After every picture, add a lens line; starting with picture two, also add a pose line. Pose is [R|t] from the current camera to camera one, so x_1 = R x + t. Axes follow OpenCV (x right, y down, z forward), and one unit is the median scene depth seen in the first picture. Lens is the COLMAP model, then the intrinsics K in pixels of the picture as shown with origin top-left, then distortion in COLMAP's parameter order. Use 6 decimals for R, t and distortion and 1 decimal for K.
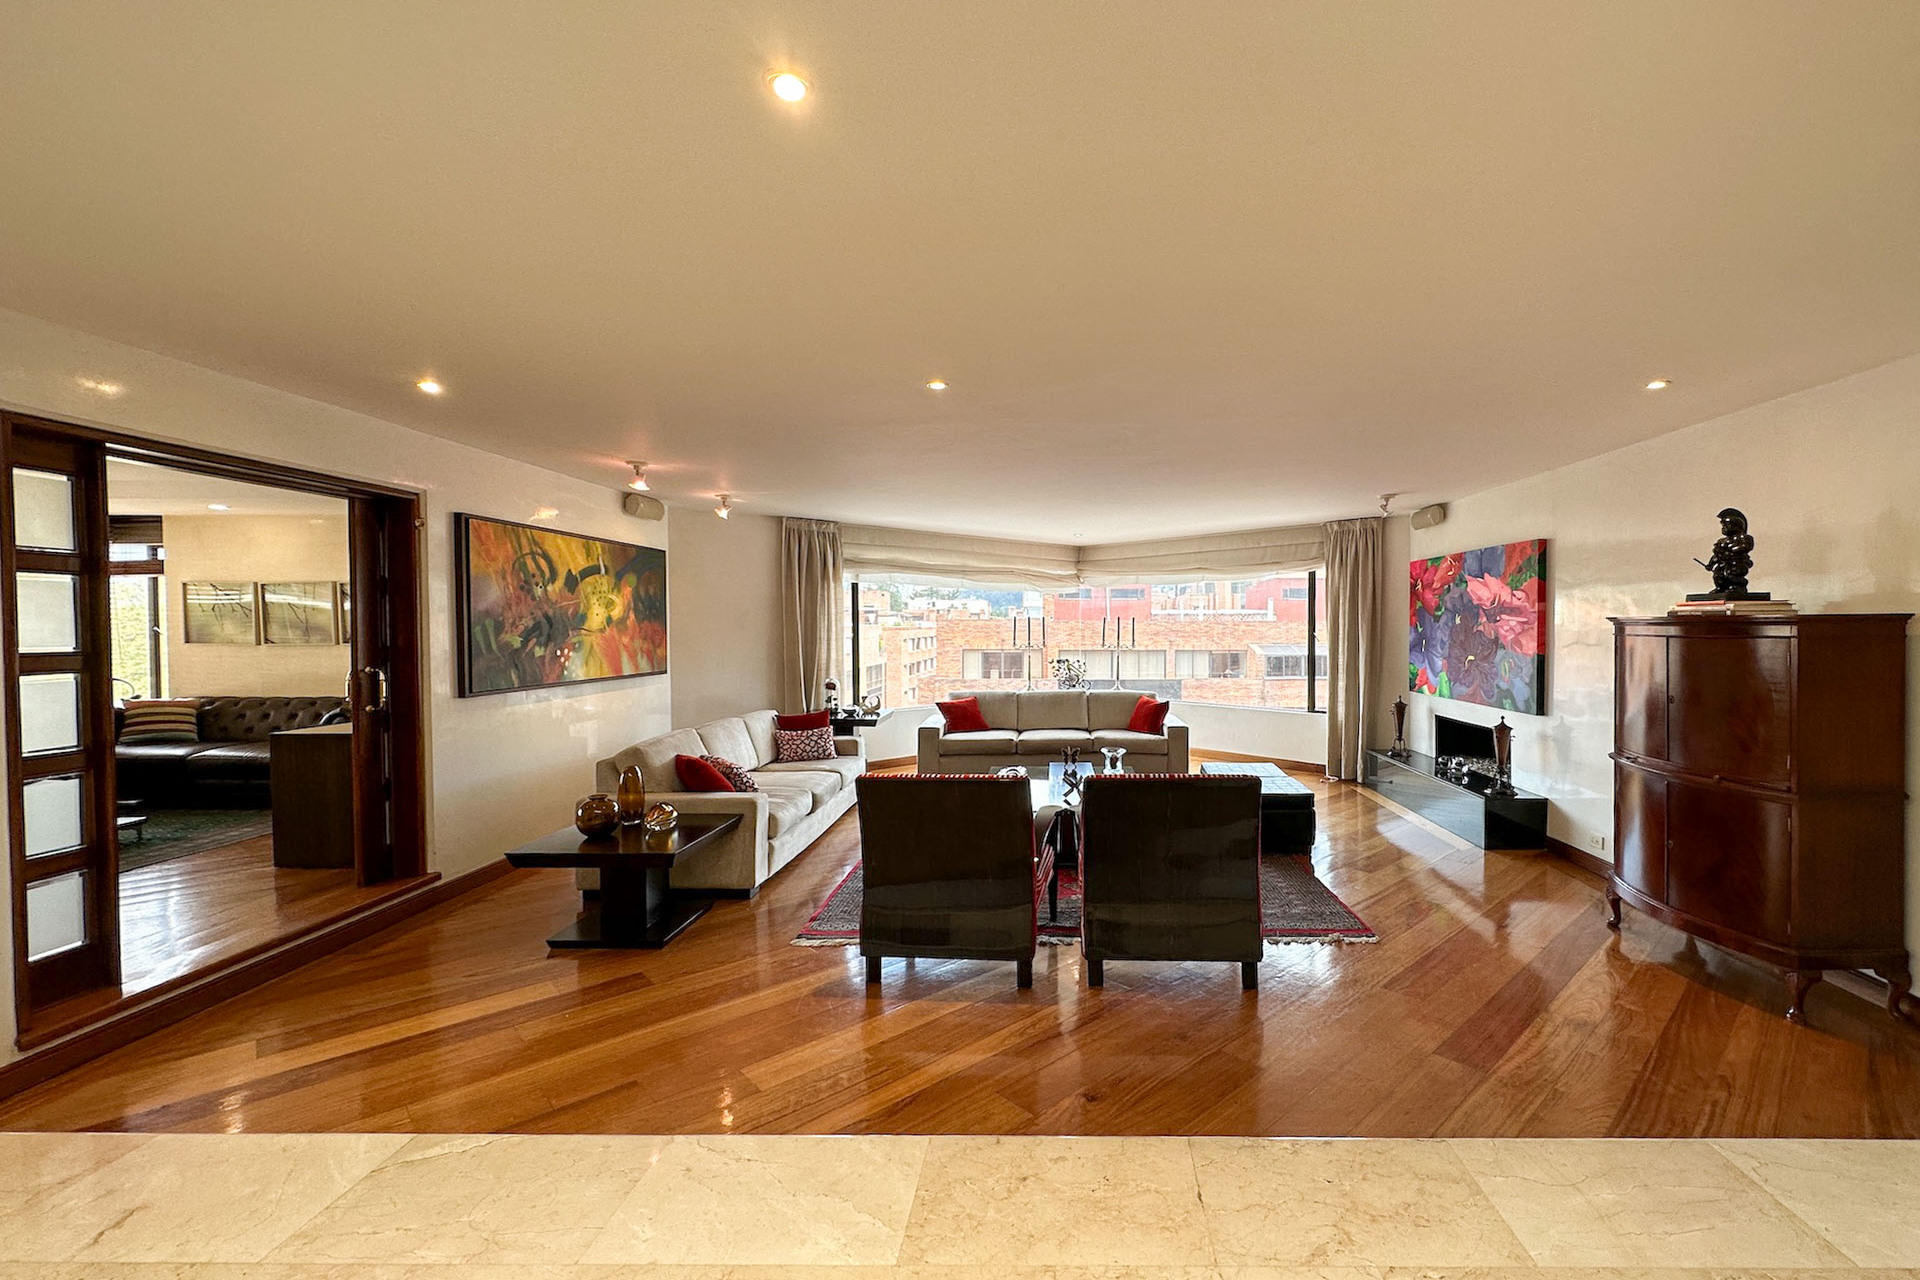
lens RADIAL K [[815.8, 0, 1057.6], [0, 815.8, 646.7], [0, 0, 1]] dist [0.000170, -0.000273]
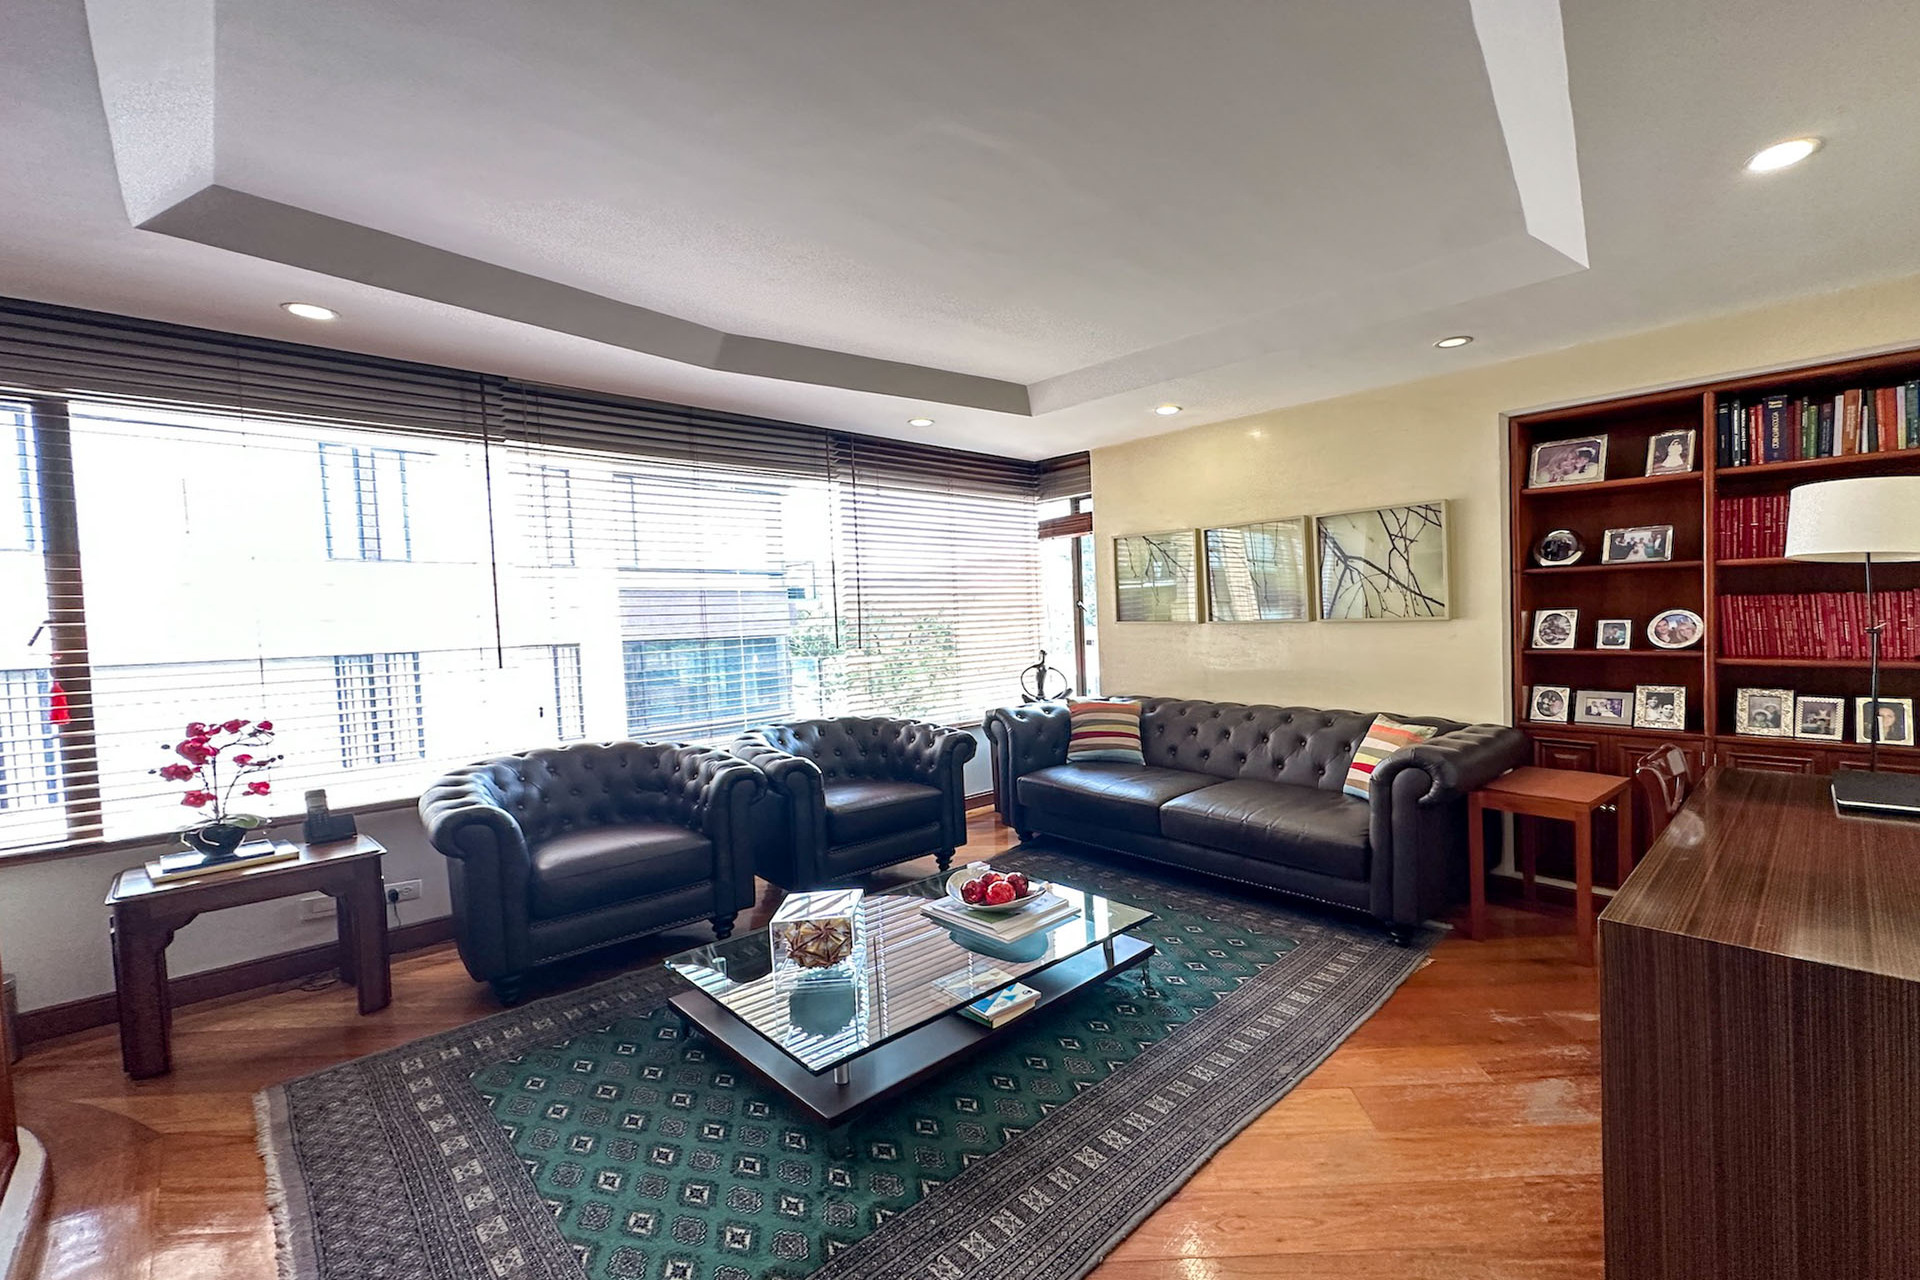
lens RADIAL K [[817.2, 0, 1058.9], [0, 817.2, 642.9], [0, 0, 1]] dist [-0.000134, 0.000411]
pose [[0.719636, 0.009013, -0.694293, -0.650411], [0.010712, 0.999653, 0.024080, -0.003260], [0.694269, -0.024766, 0.719289, 0.474186]]
